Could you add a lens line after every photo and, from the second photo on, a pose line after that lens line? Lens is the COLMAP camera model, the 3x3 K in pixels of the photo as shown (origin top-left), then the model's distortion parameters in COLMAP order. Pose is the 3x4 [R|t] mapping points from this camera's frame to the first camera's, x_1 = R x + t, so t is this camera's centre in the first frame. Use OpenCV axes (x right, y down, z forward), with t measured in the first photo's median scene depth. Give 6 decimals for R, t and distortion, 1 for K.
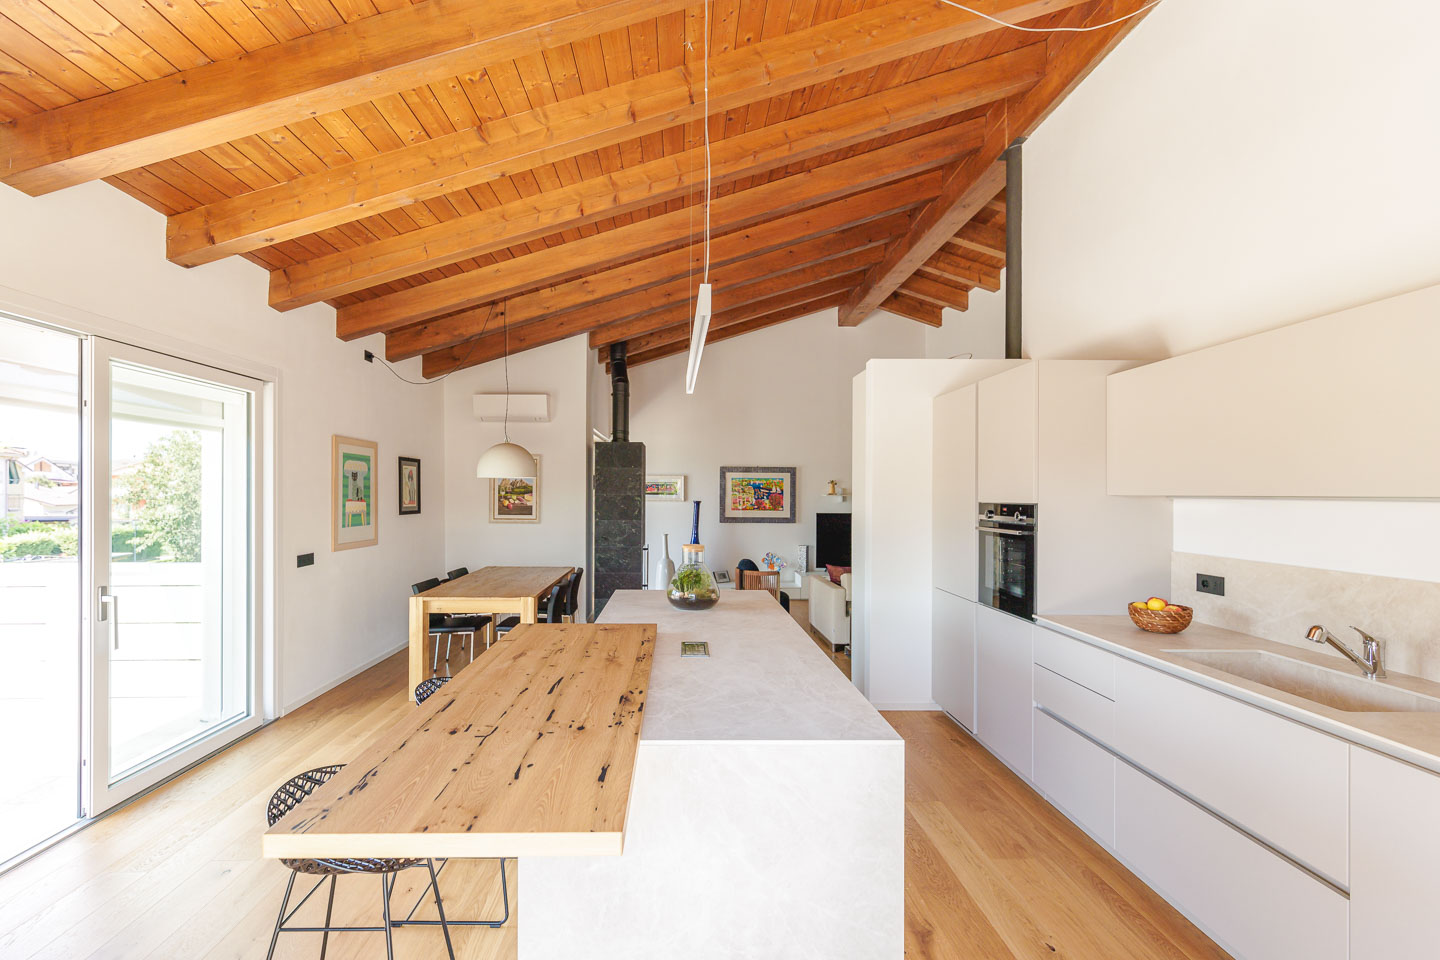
lens RADIAL K [[639.5, 0, 680.5], [0, 639.5, 488.6], [0, 0, 1]] dist [0.001478, -0.000273]
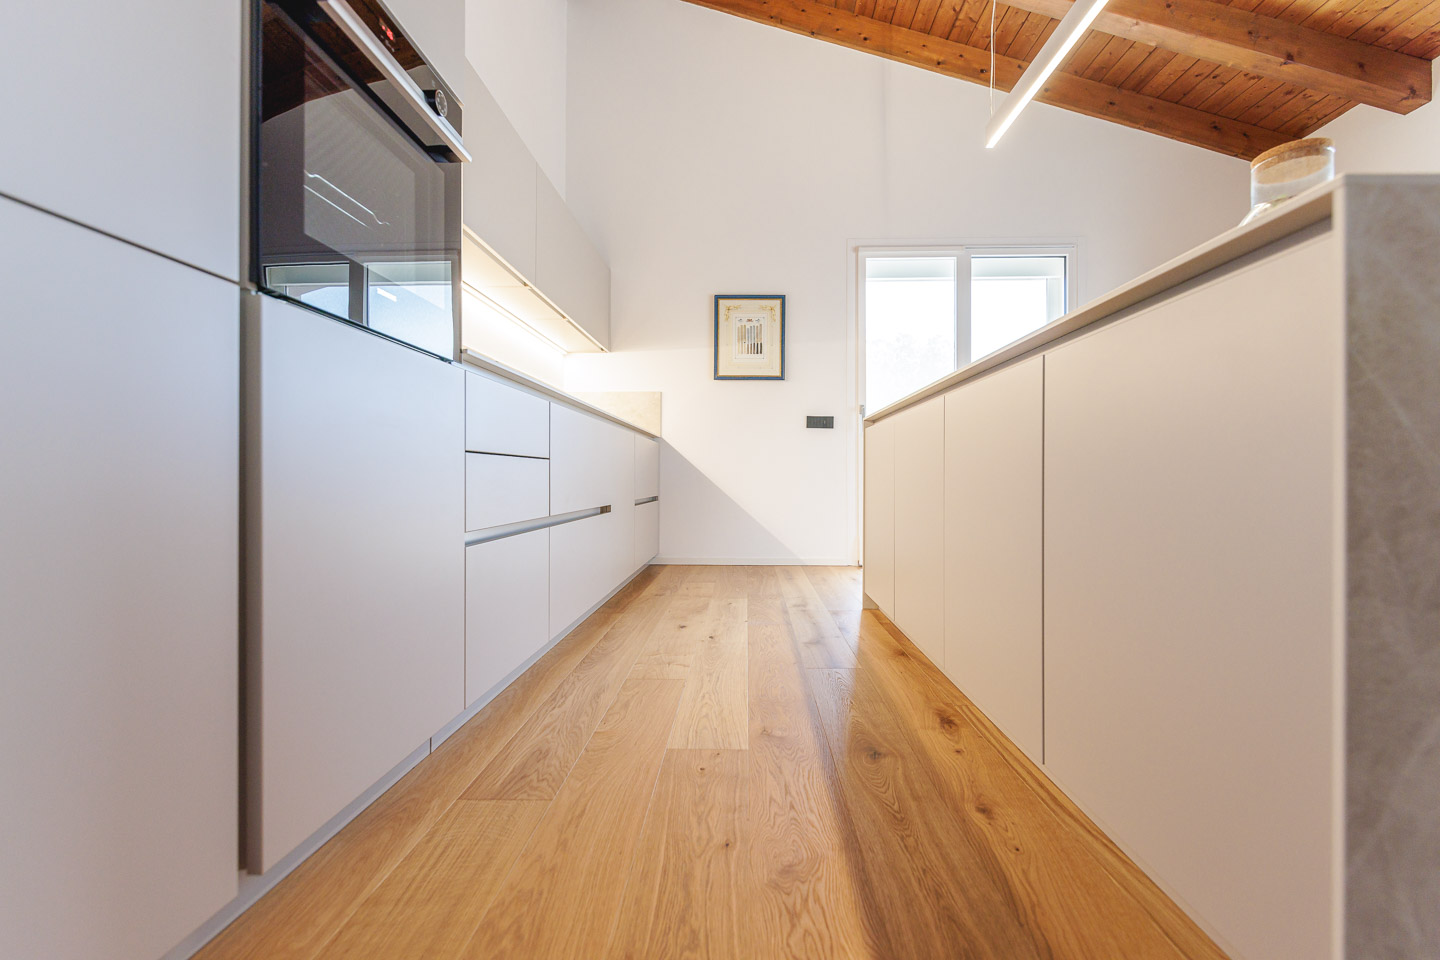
lens RADIAL K [[625.4, 0, 738.8], [0, 625.4, 478.3], [0, 0, 1]] dist [0.000758, -0.000003]
pose [[-0.999793, -0.006427, 0.019299, 0.319401], [-0.006462, 0.999978, -0.001765, 0.269184], [-0.019288, -0.001890, -0.999812, 1.343768]]
